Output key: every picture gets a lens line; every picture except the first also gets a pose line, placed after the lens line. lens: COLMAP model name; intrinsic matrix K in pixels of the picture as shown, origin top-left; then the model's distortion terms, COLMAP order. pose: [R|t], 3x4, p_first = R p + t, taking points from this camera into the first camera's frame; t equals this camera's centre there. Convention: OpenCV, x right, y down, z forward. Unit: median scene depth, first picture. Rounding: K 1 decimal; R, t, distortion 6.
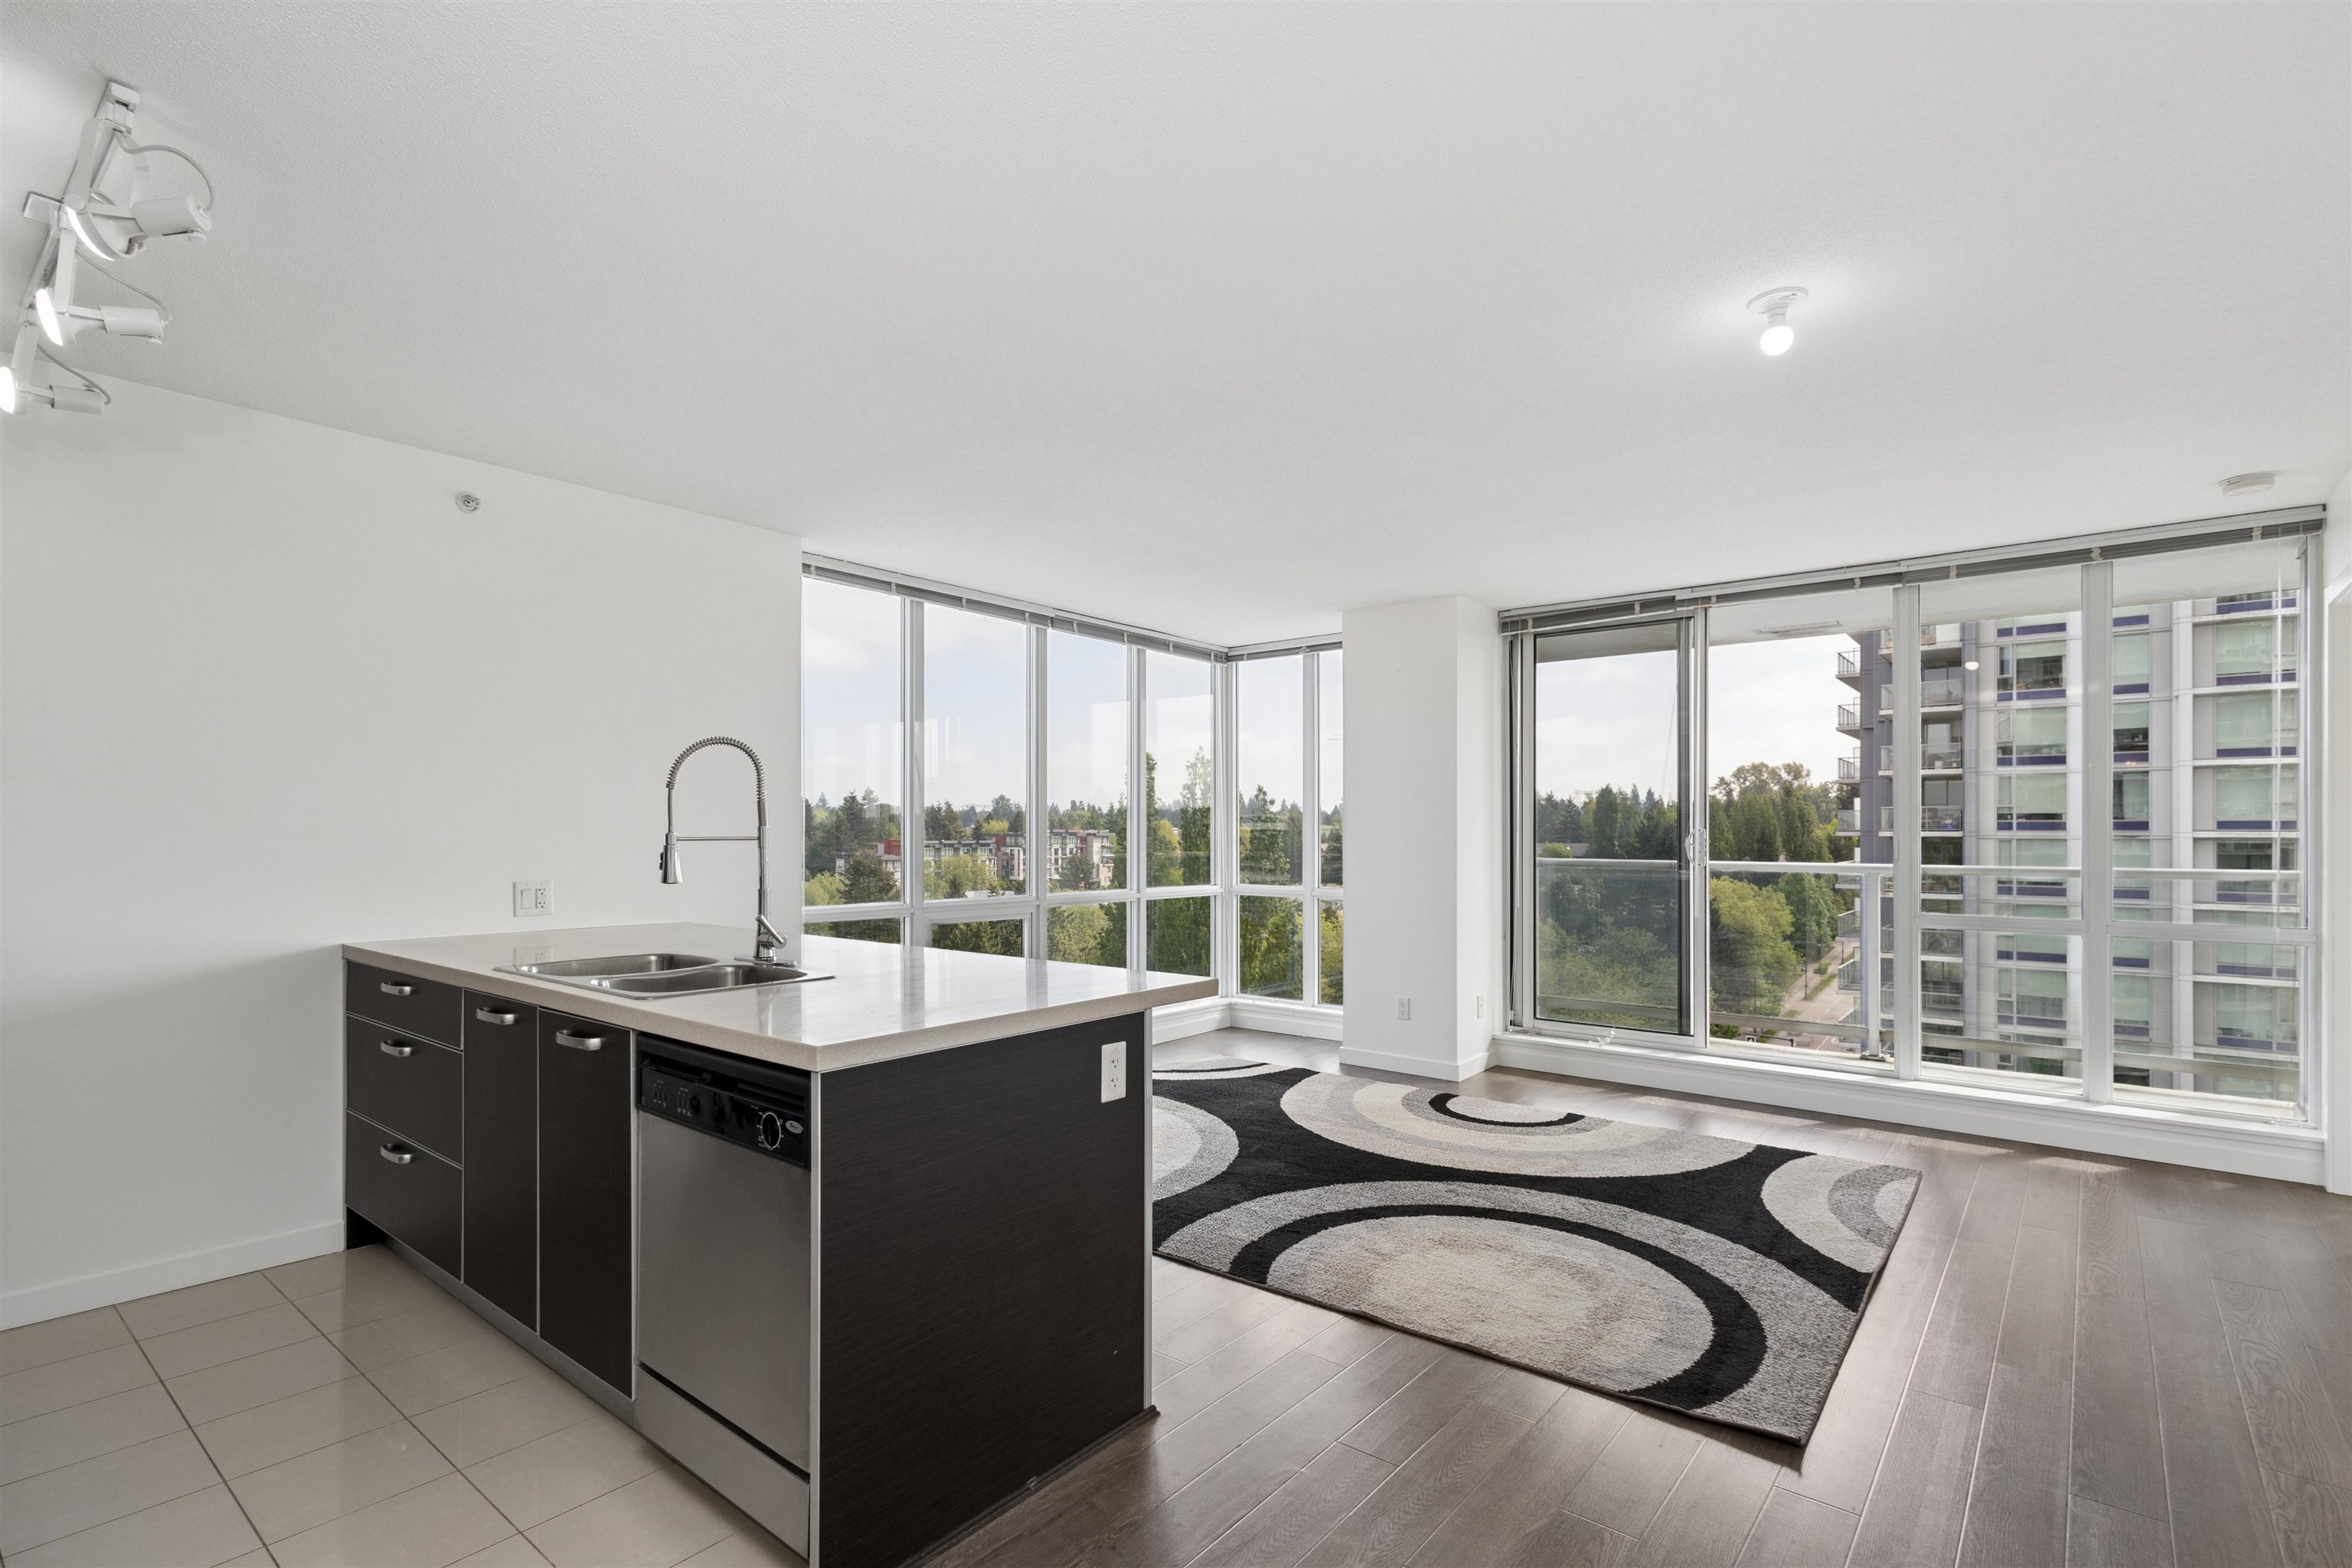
lens RADIAL K [[1119.8, 0, 1174.5], [0, 1119.8, 819.7], [0, 0, 1]] dist [0.007539, 0.002844]
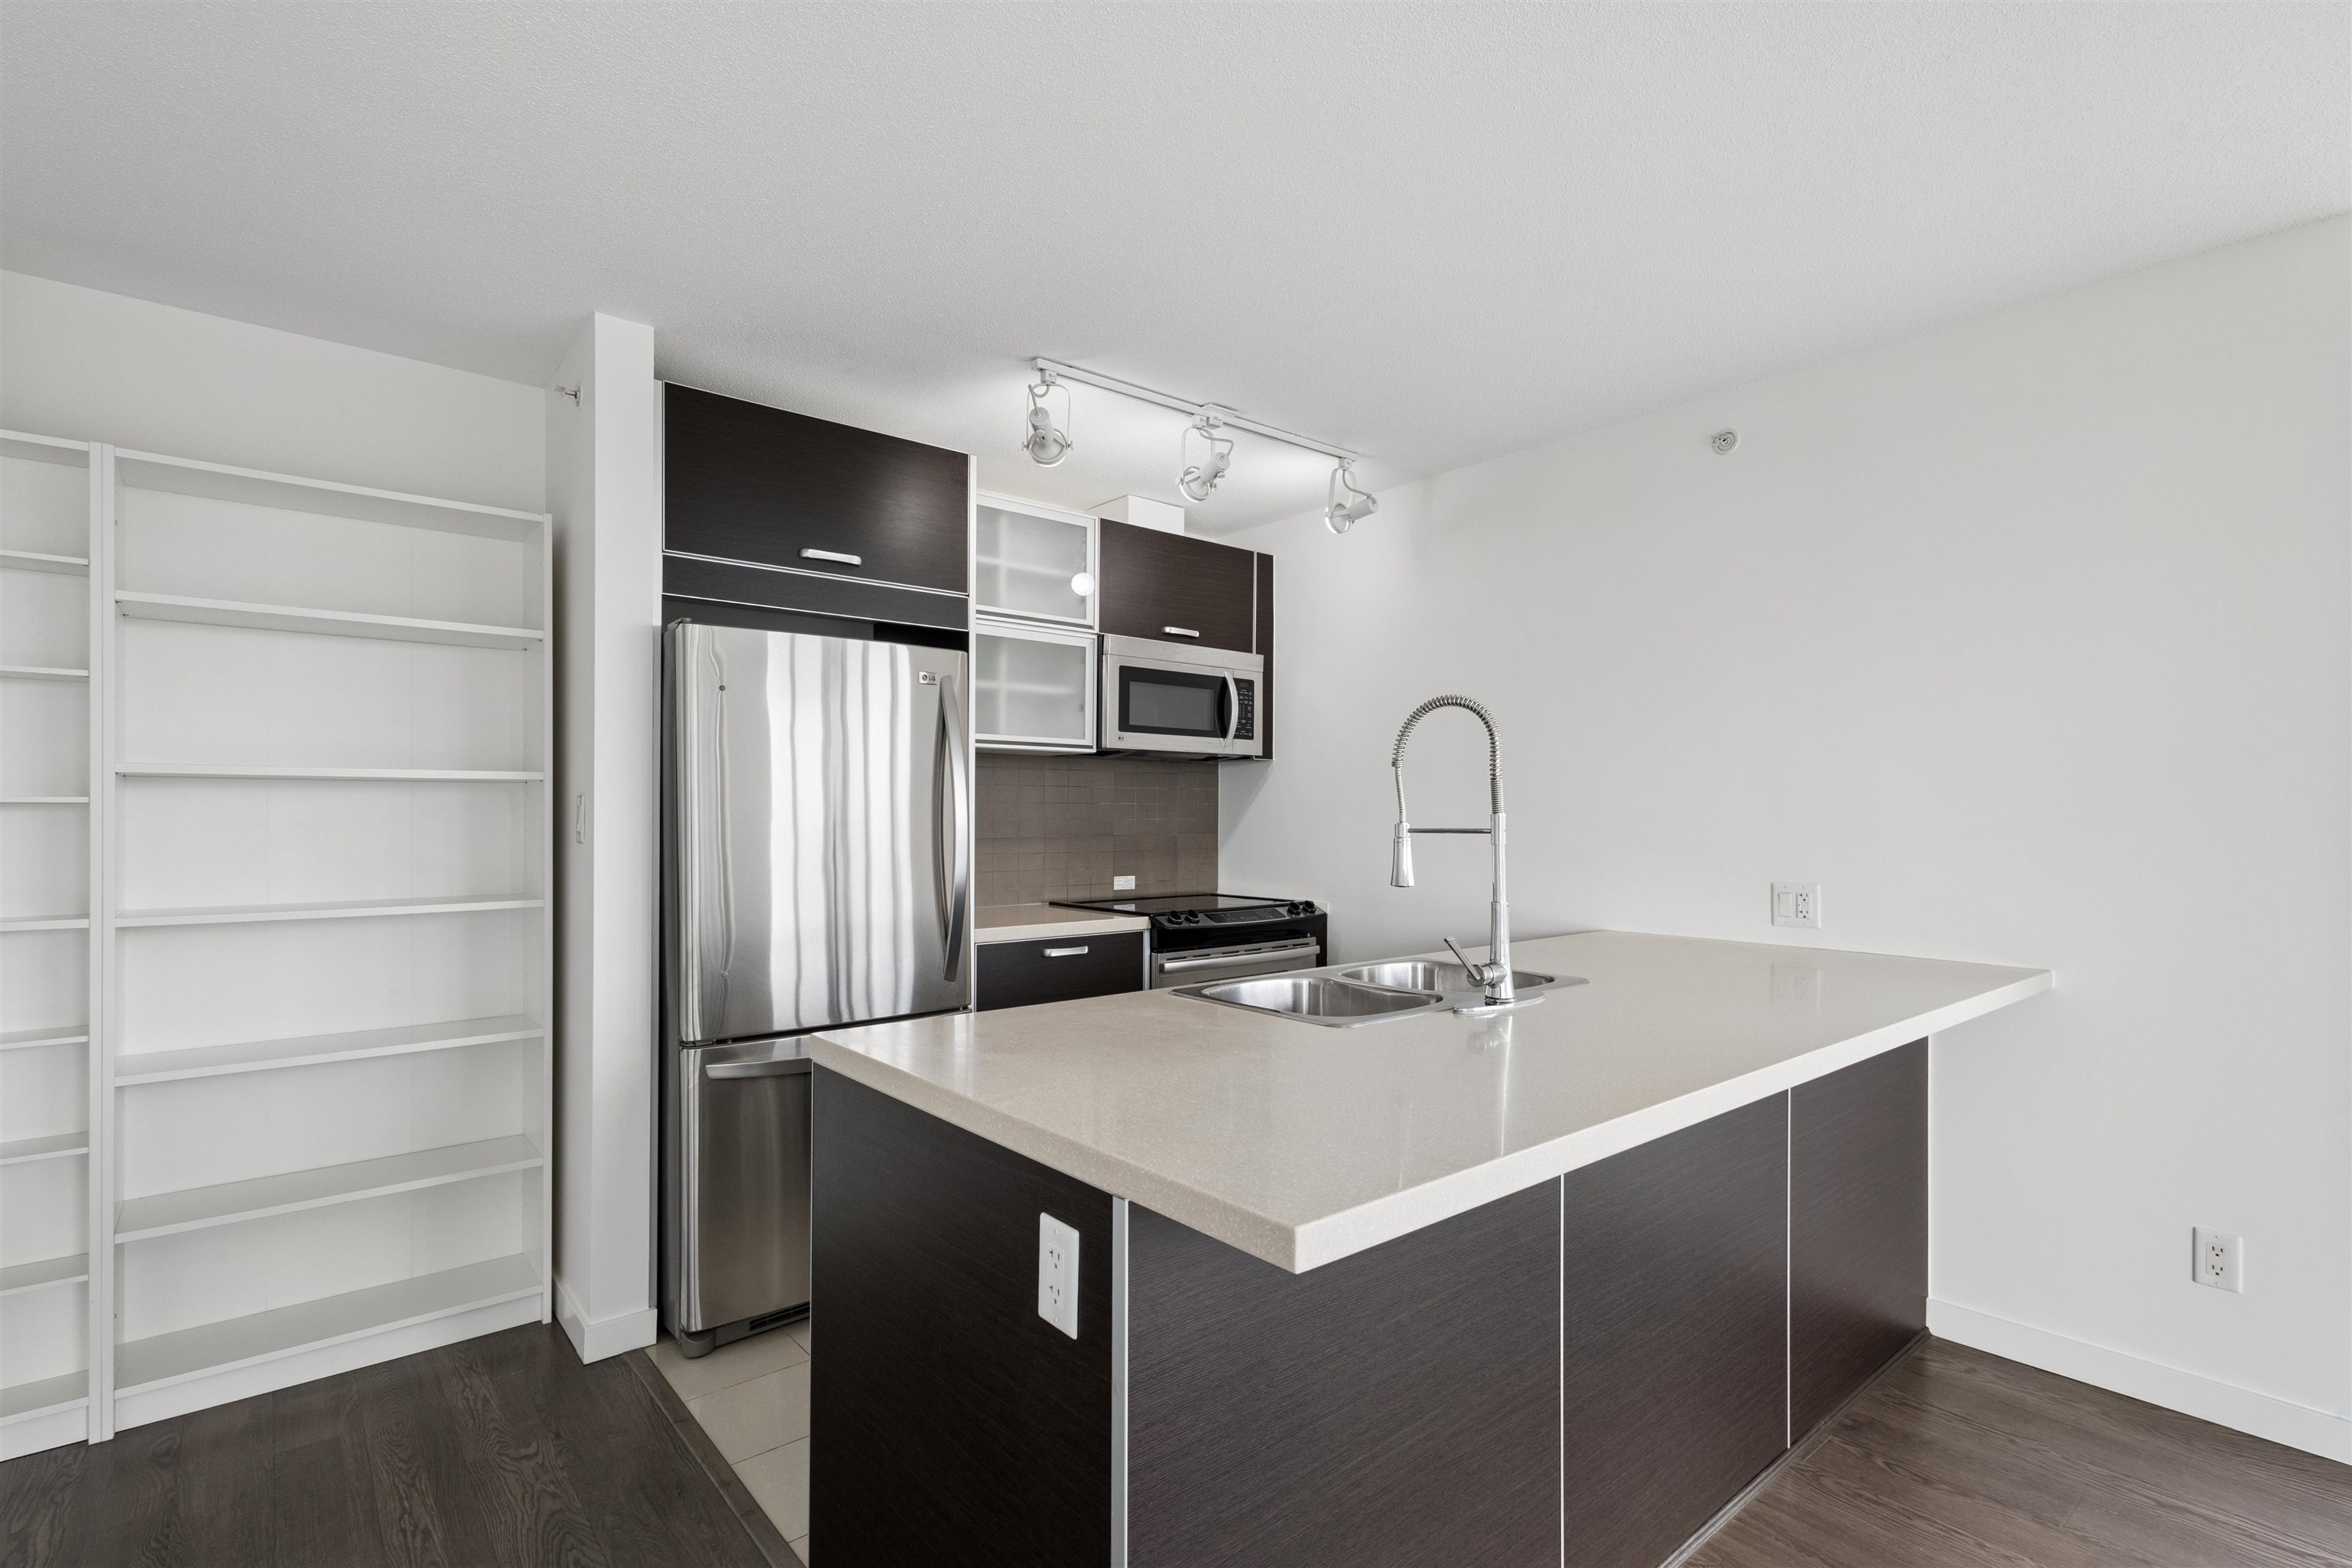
lens RADIAL K [[1119.8, 0, 1204.9], [0, 1119.8, 818.9], [0, 0, 1]] dist [0.007539, 0.002844]
pose [[-0.187700, -0.000111, -0.982226, 0.234704], [0.005523, 0.999984, -0.001168, 0.006172], [0.982211, -0.005644, -0.187697, 0.608228]]
